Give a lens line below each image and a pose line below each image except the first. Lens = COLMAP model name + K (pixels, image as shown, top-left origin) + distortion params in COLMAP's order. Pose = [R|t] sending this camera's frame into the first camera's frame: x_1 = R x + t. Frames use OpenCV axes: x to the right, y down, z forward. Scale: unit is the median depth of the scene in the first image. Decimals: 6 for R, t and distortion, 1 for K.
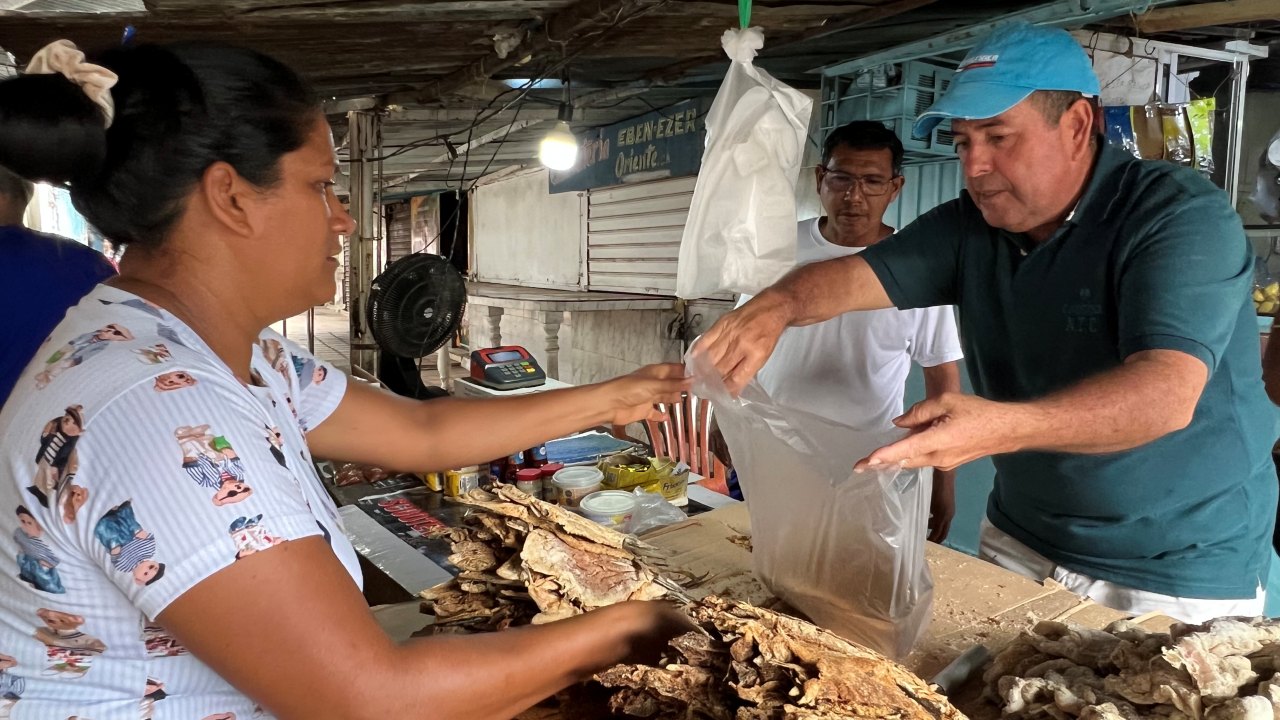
lens RADIAL K [[865.3, 0, 635.3], [0, 865.3, 354.6], [0, 0, 1]] dist [-0.000086, -0.001858]
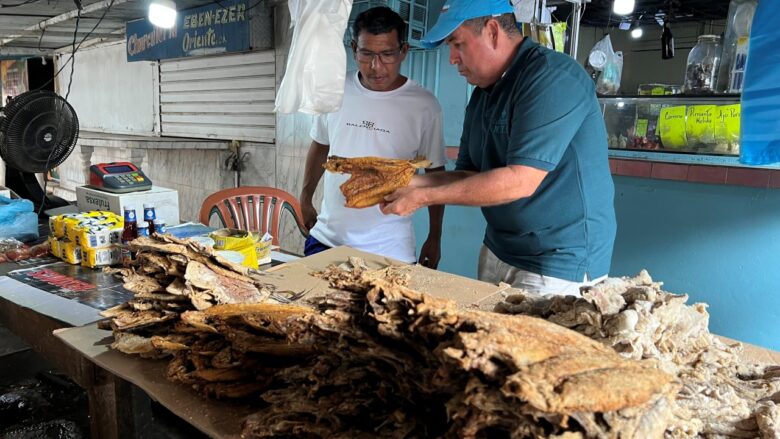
lens RADIAL K [[587.4, 0, 390.0], [0, 587.4, 219.5], [0, 0, 1]] dist [0.042324, -0.042976]
pose [[0.948893, -0.022078, 0.314824, -0.104573], [0.004417, 0.998381, 0.056704, 0.076054], [-0.315566, -0.052415, 0.947455, -0.022839]]
